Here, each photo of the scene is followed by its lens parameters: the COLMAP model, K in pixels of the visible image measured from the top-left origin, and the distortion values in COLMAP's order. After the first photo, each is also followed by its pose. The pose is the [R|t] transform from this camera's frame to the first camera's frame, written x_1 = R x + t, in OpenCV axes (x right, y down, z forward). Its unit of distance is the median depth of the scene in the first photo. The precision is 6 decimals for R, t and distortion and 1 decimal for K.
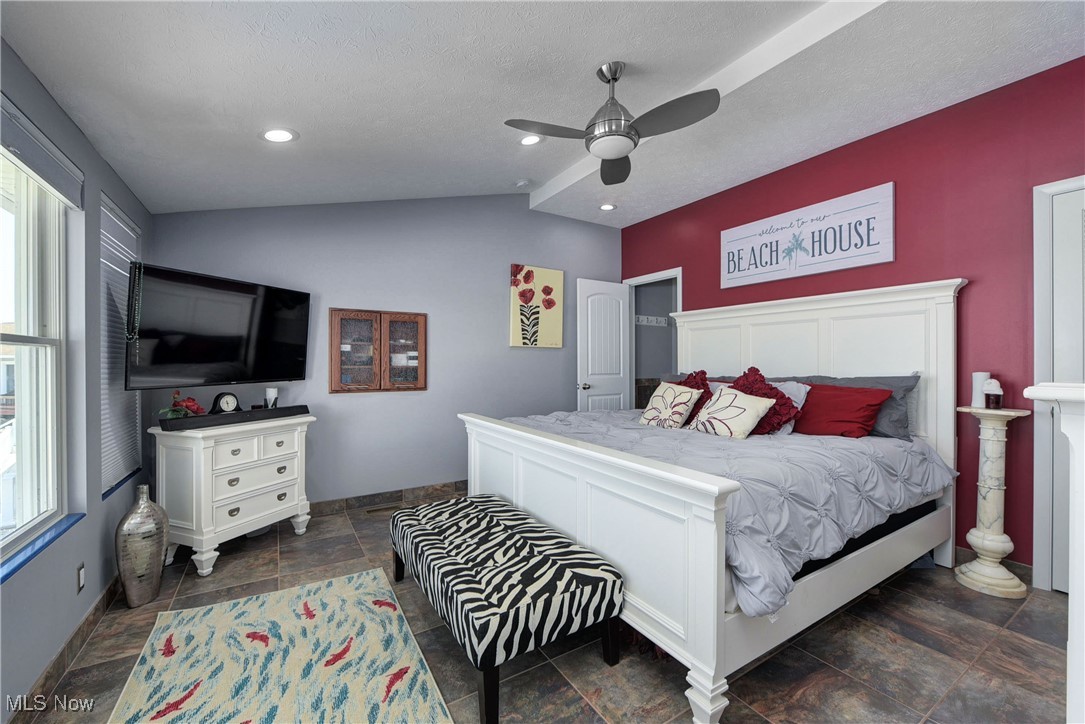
lens RADIAL K [[431.9, 0, 541.2], [0, 431.9, 361.3], [0, 0, 1]] dist [0.001212, 0.000100]
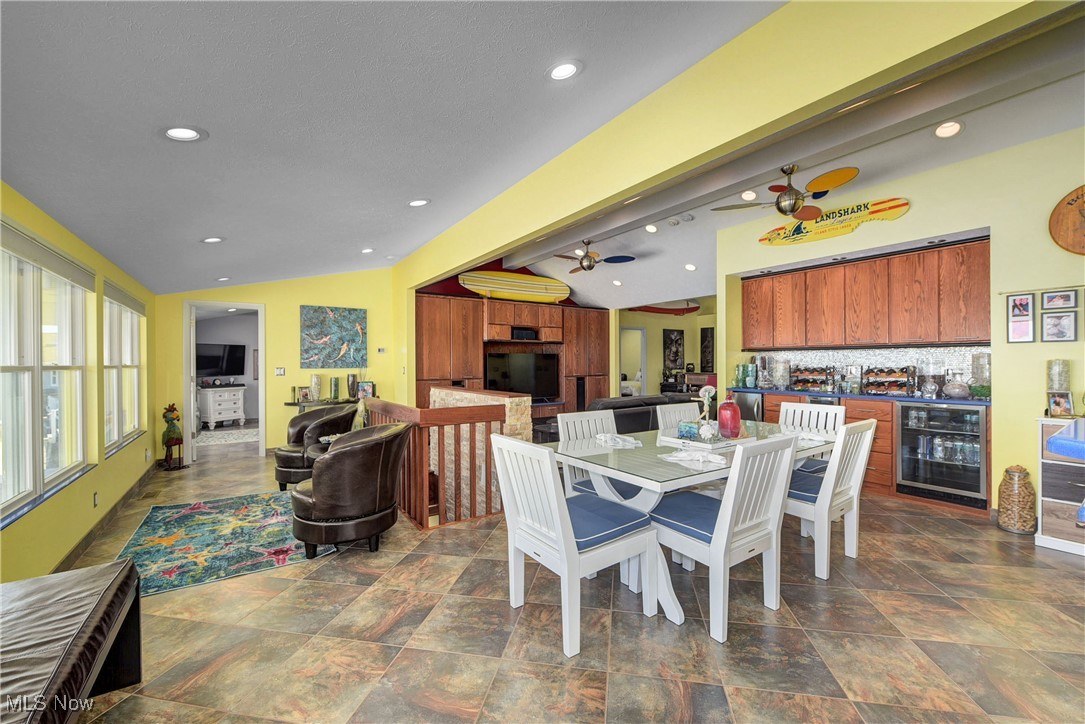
lens RADIAL K [[431.9, 0, 541.2], [0, 431.9, 361.3], [0, 0, 1]] dist [0.001212, 0.000100]
pose [[0.996843, 0.010856, 0.078656, 1.038447], [-0.010102, 0.999899, -0.009976, -0.035154], [-0.078757, 0.009150, 0.996852, -1.753333]]
